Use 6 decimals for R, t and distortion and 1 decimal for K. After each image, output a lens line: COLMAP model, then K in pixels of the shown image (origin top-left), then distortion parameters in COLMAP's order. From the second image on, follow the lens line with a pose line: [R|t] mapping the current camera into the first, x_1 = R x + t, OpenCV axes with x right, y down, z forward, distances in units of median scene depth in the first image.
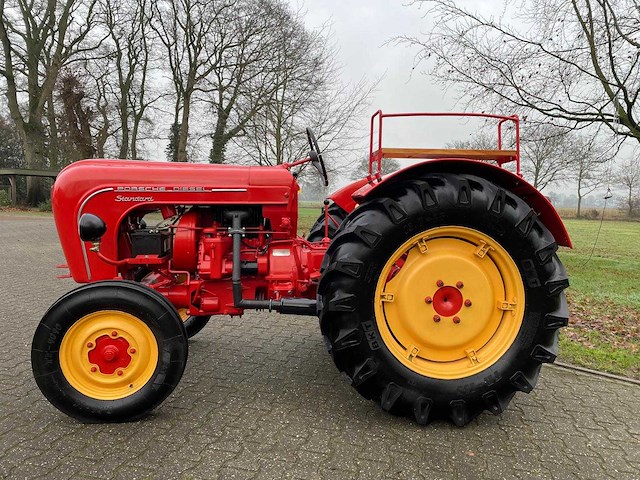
lens RADIAL K [[479.5, 0, 325.9], [0, 479.5, 229.1], [0, 0, 1]] dist [0.091230, -0.114793]
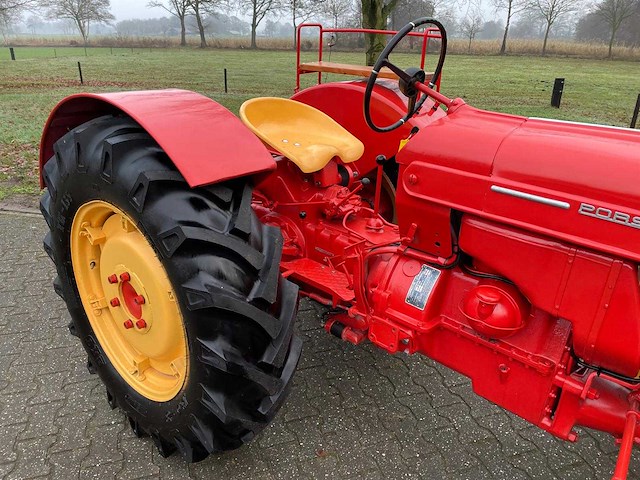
lens RADIAL K [[479.5, 0, 320.2], [0, 479.5, 240.9], [0, 0, 1]] dist [0.091230, -0.114793]
pose [[0.862600, -0.217411, 0.456786, -0.053522], [0.048002, 0.934044, 0.353917, -0.148587], [-0.503604, -0.283362, 0.816143, 0.136953]]
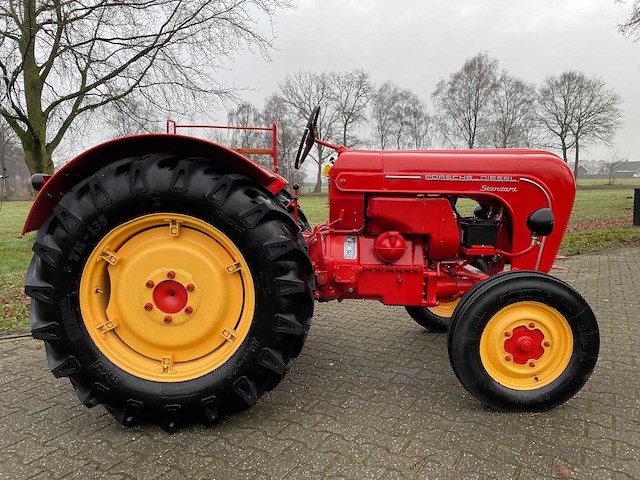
lens RADIAL K [[479.5, 0, 324.4], [0, 479.5, 240.2], [0, 0, 1]] dist [0.091230, -0.114793]
pose [[0.306349, -0.151313, 0.939816, -0.624242], [0.088115, 0.987554, 0.130277, -0.036642], [-0.947832, 0.042902, 0.315869, 0.267316]]
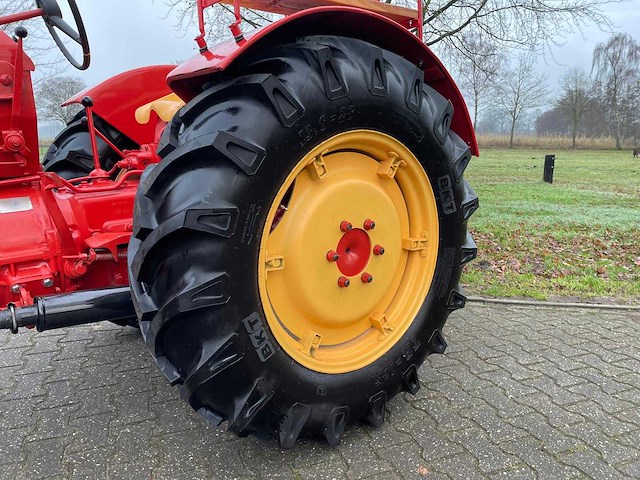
lens RADIAL K [[479.5, 0, 321.5], [0, 479.5, 239.4], [0, 0, 1]] dist [0.091230, -0.114793]
pose [[0.837307, -0.146242, 0.526812, -0.097256], [0.061795, 0.982702, 0.174582, 0.017011], [-0.543230, -0.113625, 0.831860, 0.426467]]
